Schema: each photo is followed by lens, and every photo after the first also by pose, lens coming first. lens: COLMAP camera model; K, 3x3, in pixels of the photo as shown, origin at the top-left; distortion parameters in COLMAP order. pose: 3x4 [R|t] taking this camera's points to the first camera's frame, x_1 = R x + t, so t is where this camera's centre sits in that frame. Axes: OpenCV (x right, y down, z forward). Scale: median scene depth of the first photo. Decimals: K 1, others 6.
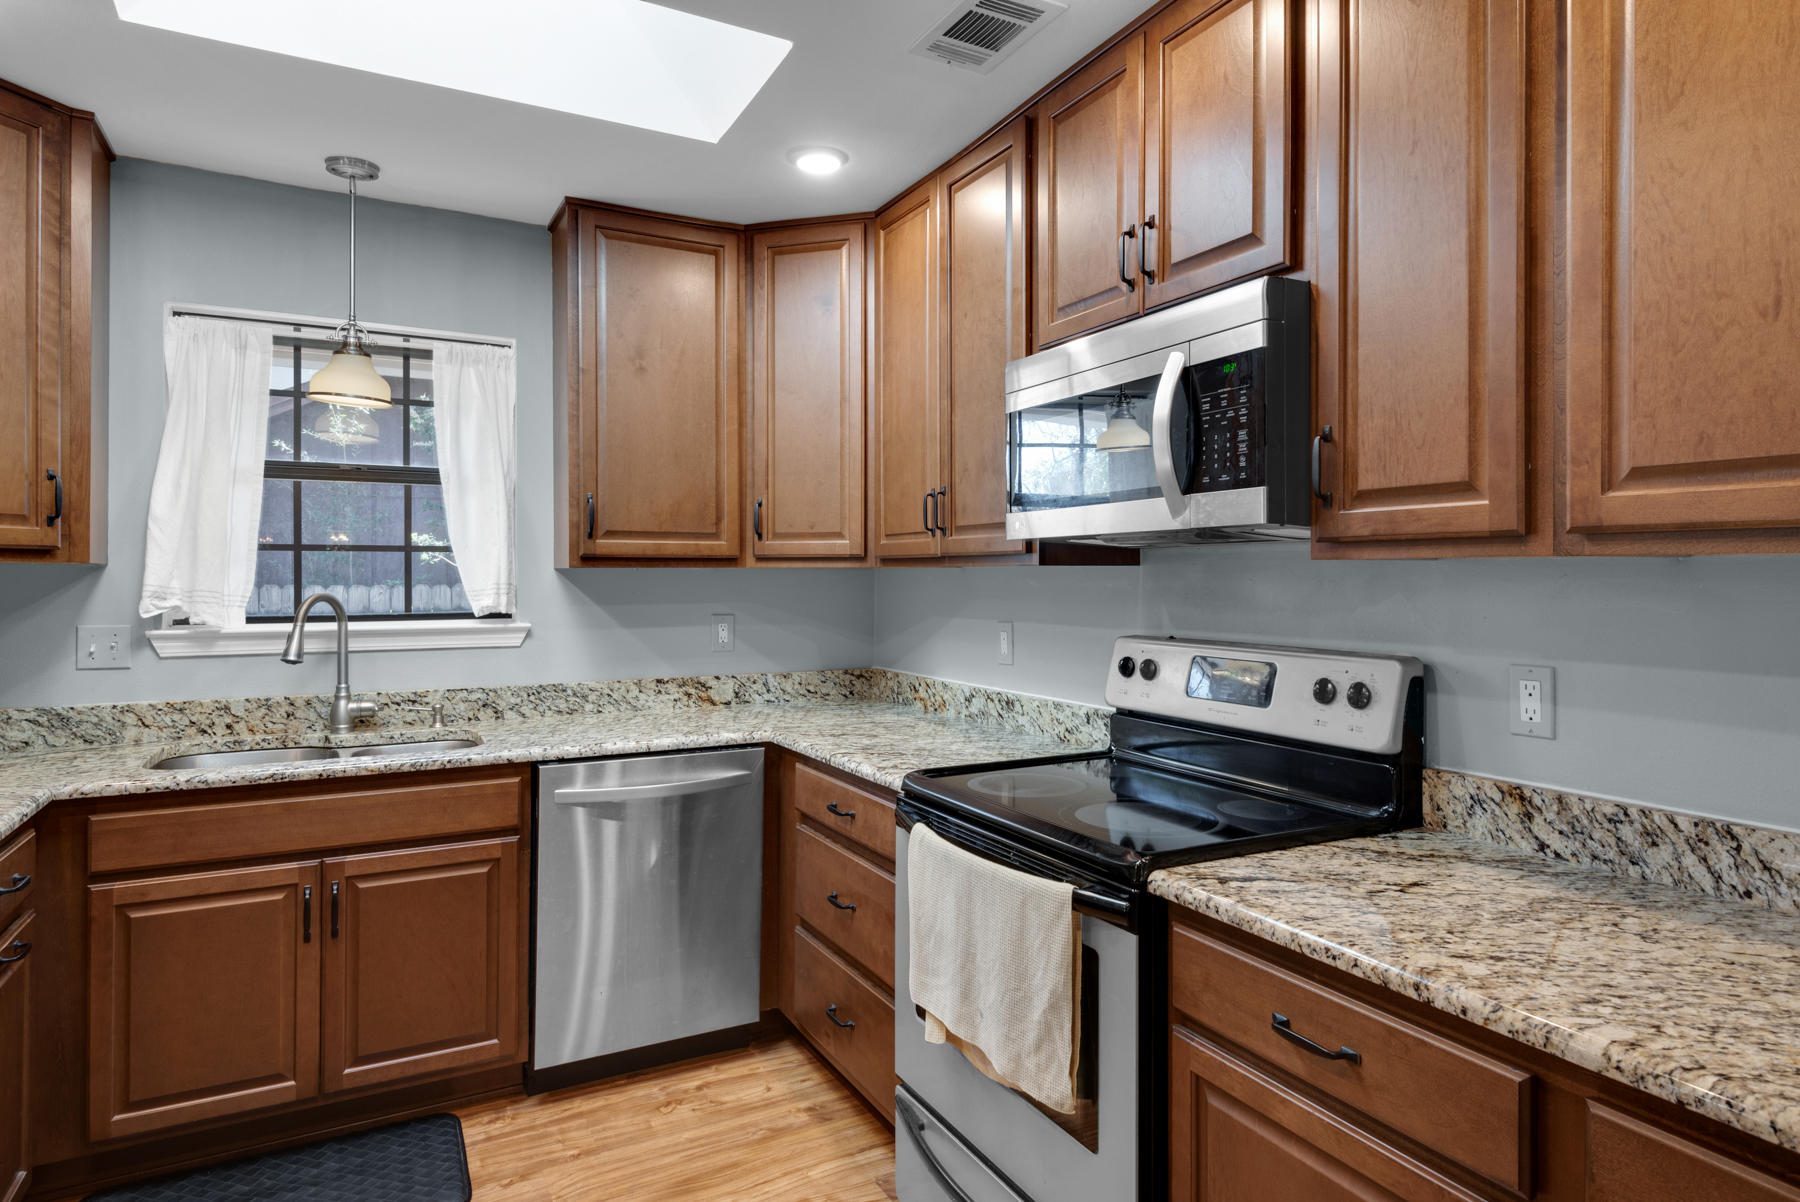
lens RADIAL K [[1025.5, 0, 900.9], [0, 1025.5, 574.5], [0, 0, 1]] dist [0.043314, -0.029550]
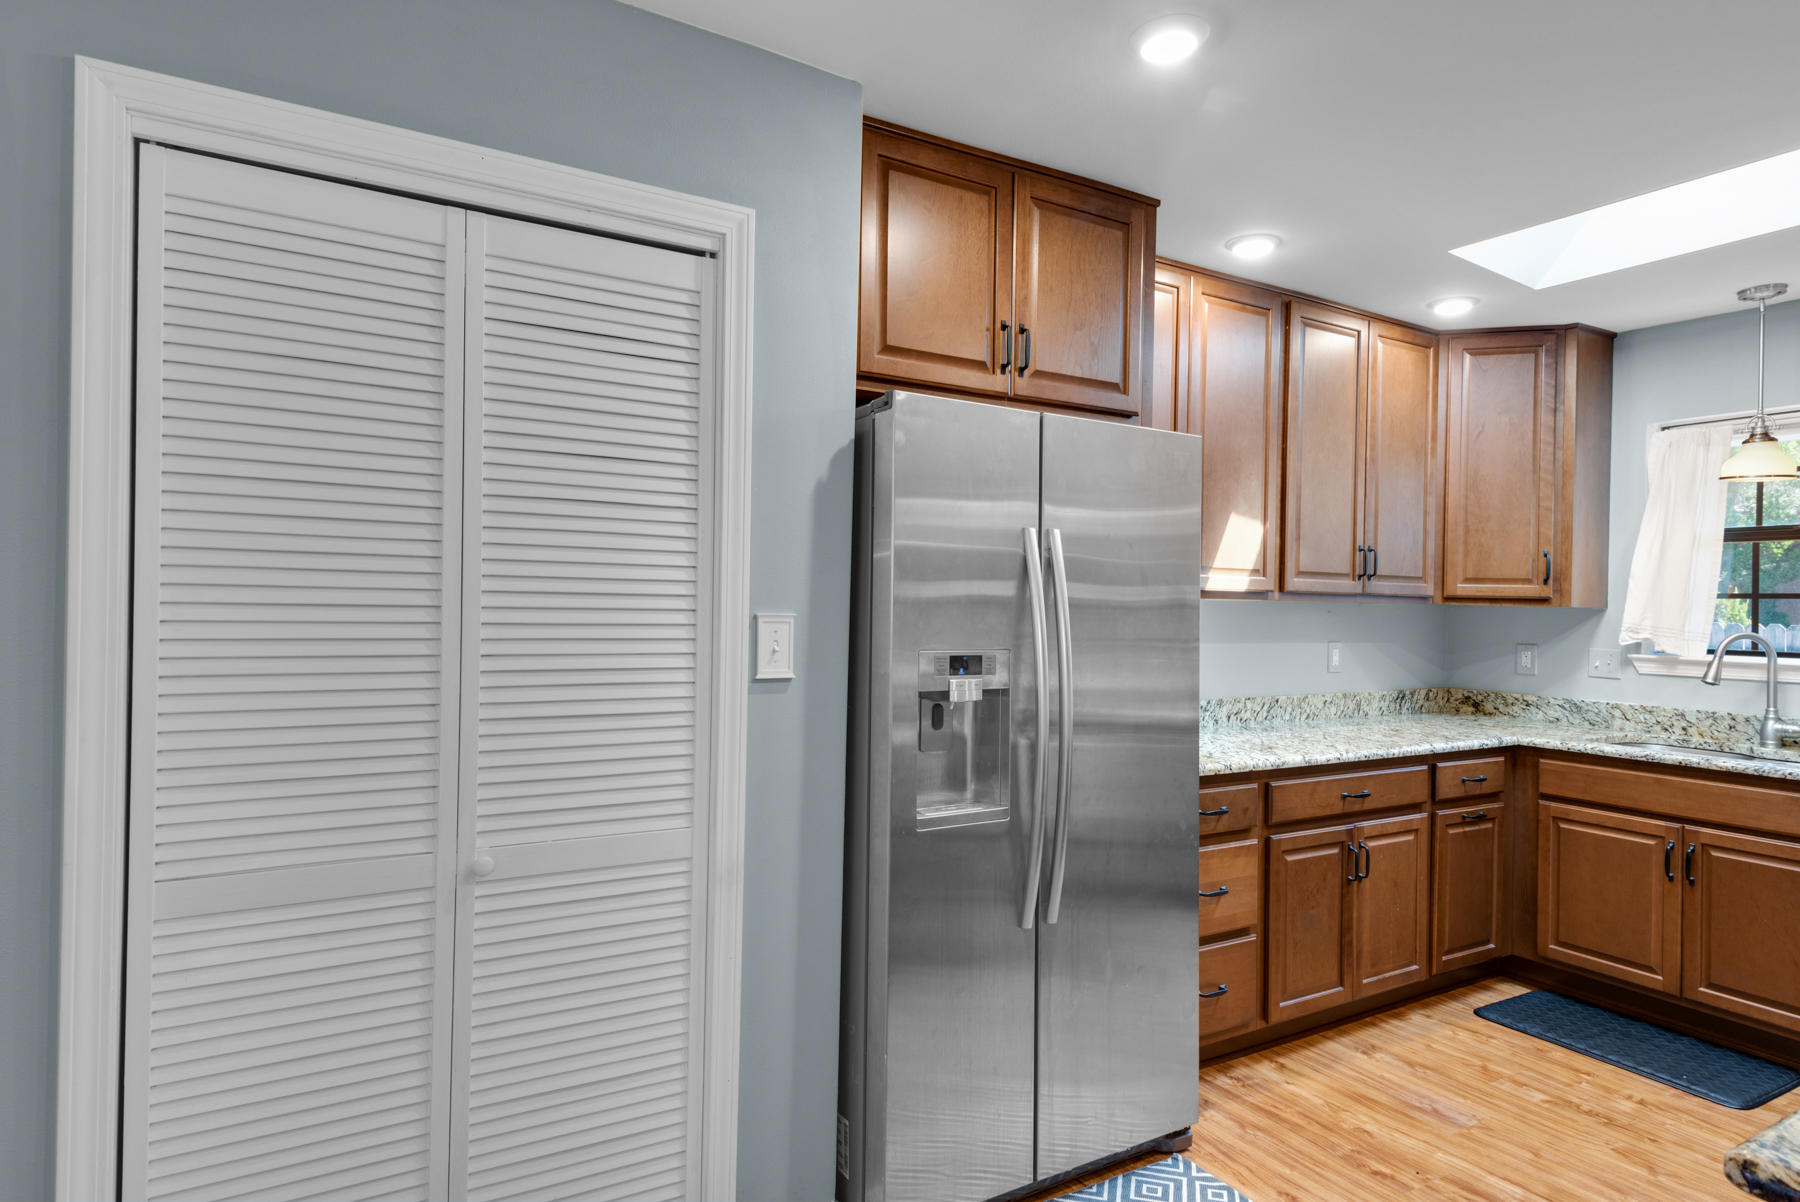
lens RADIAL K [[987.4, 0, 900.0], [0, 987.4, 601.0], [0, 0, 1]] dist [0.045576, -0.028656]
pose [[0.047522, -0.001380, -0.998869, 0.608531], [-0.015868, 0.999872, -0.002137, -0.000910], [0.998744, 0.015952, 0.047494, -0.082297]]
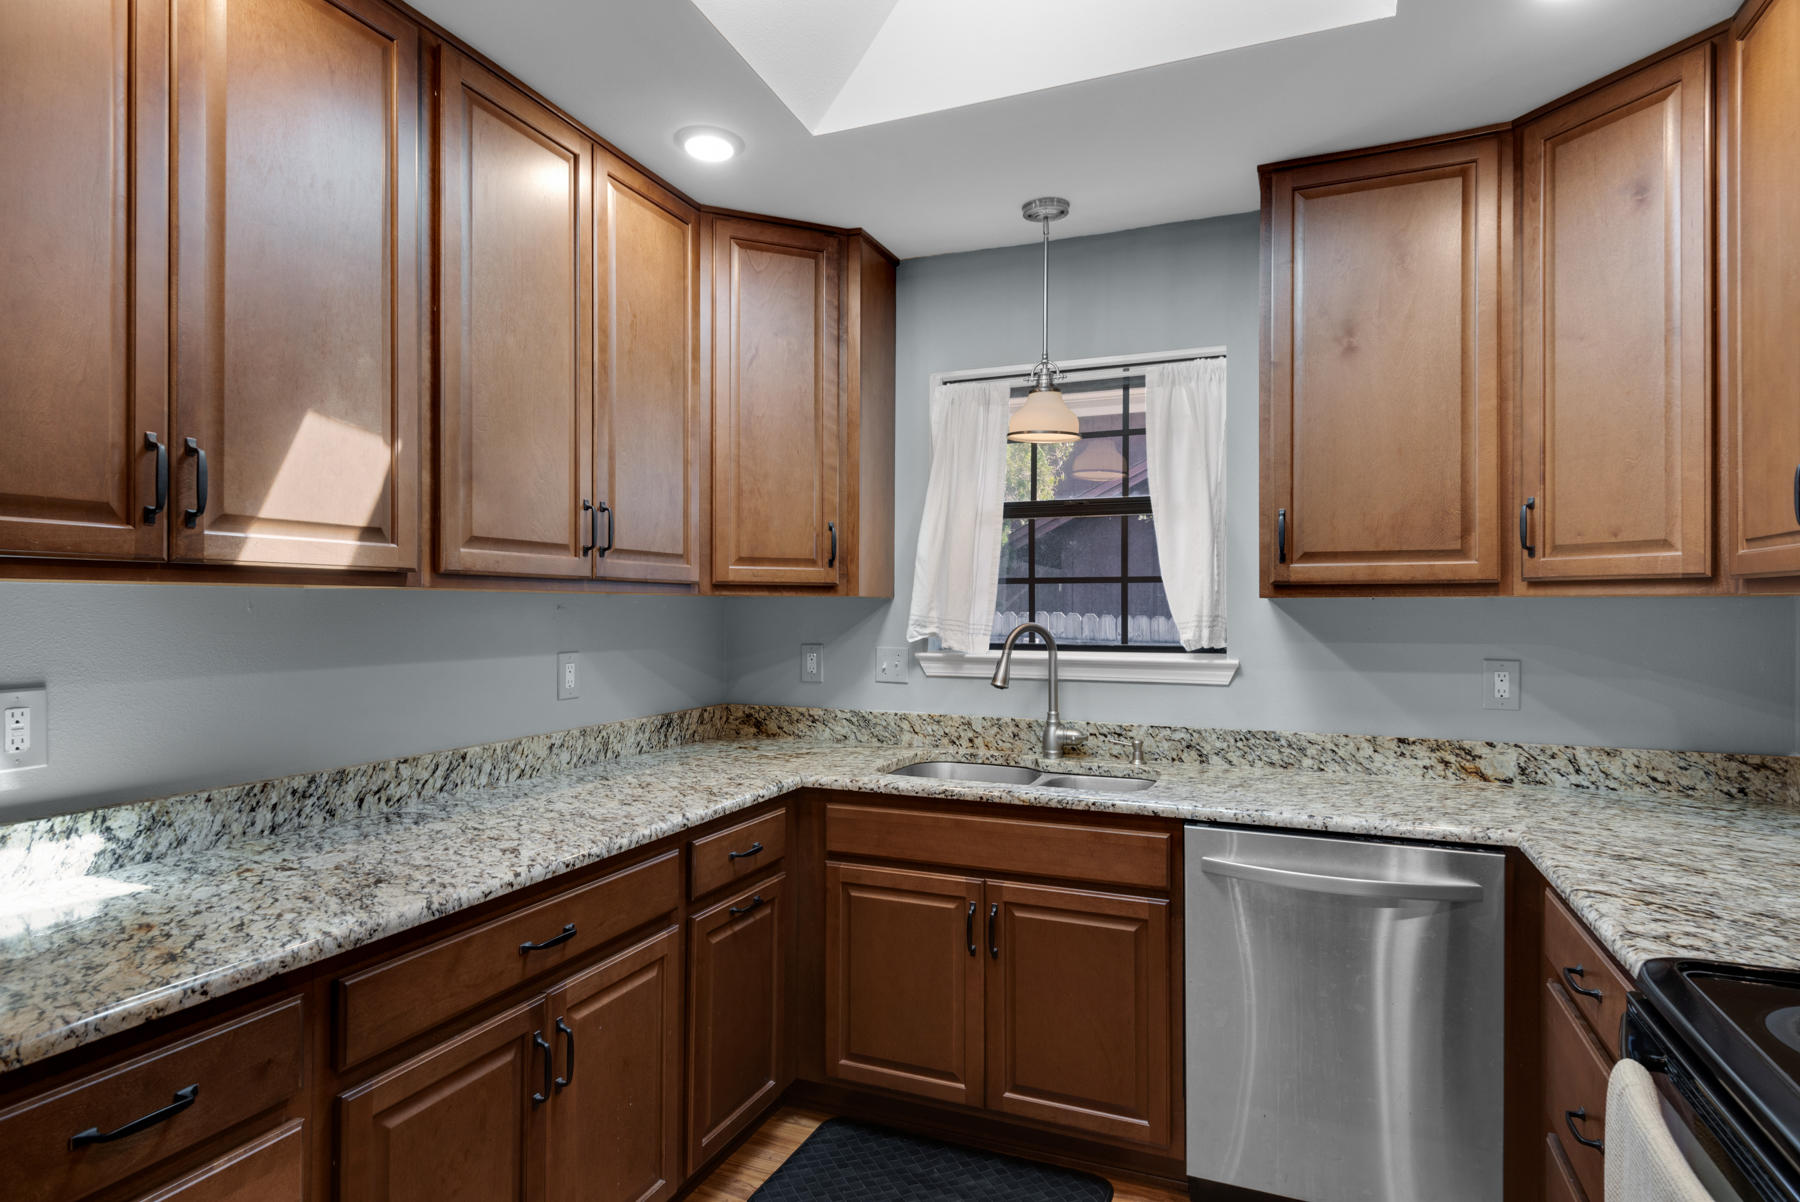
lens RADIAL K [[987.4, 0, 900.0], [0, 987.4, 601.0], [0, 0, 1]] dist [0.045576, -0.028656]
pose [[0.637444, -0.004084, -0.770486, 0.131533], [-0.000161, 0.999985, -0.005433, 0.000903], [0.770496, 0.003587, 0.637434, 0.256442]]
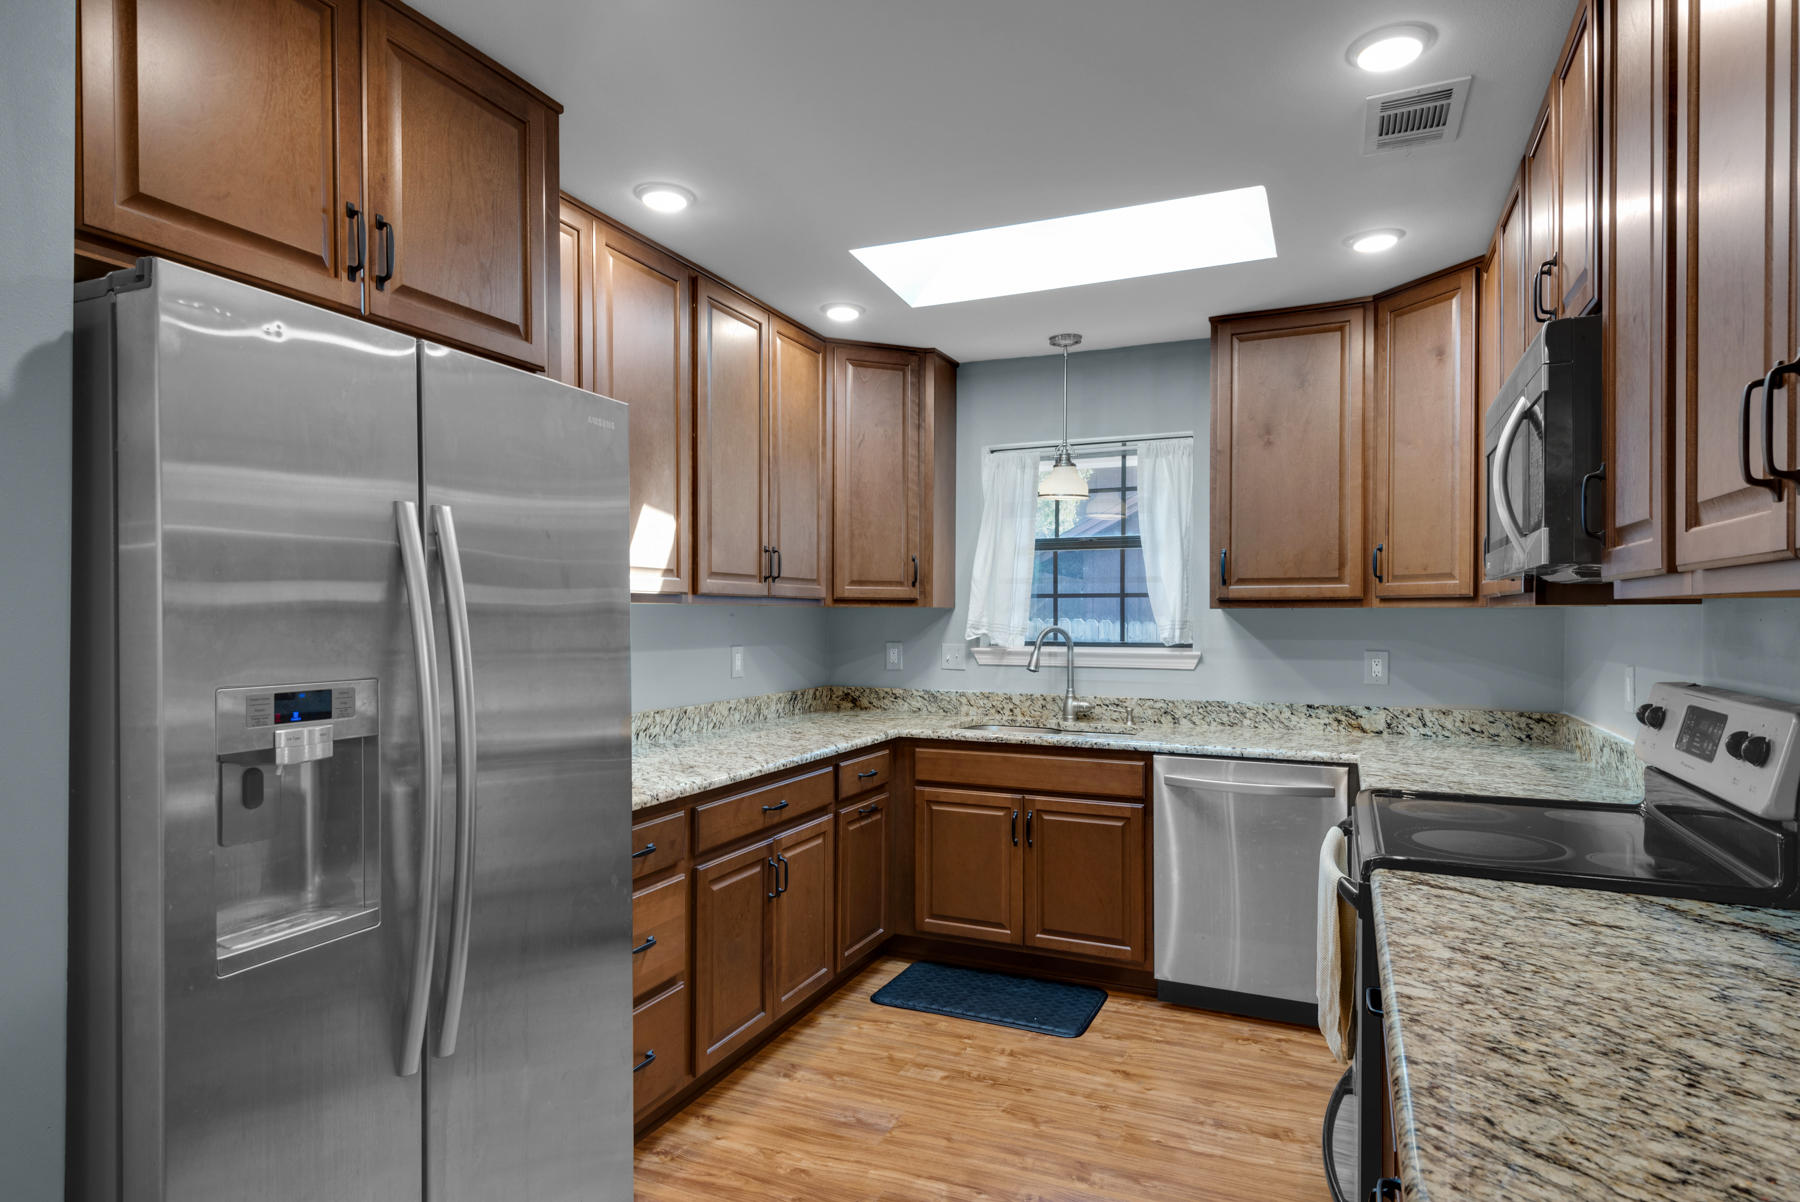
lens RADIAL K [[1000.1, 0, 892.8], [0, 1000.1, 617.9], [0, 0, 1]] dist [0.043759, -0.031109]
pose [[0.614389, 0.003412, -0.788996, 0.439508], [0.000104, 0.999990, 0.004406, -0.000584], [0.789004, -0.002789, 0.614382, -0.073499]]
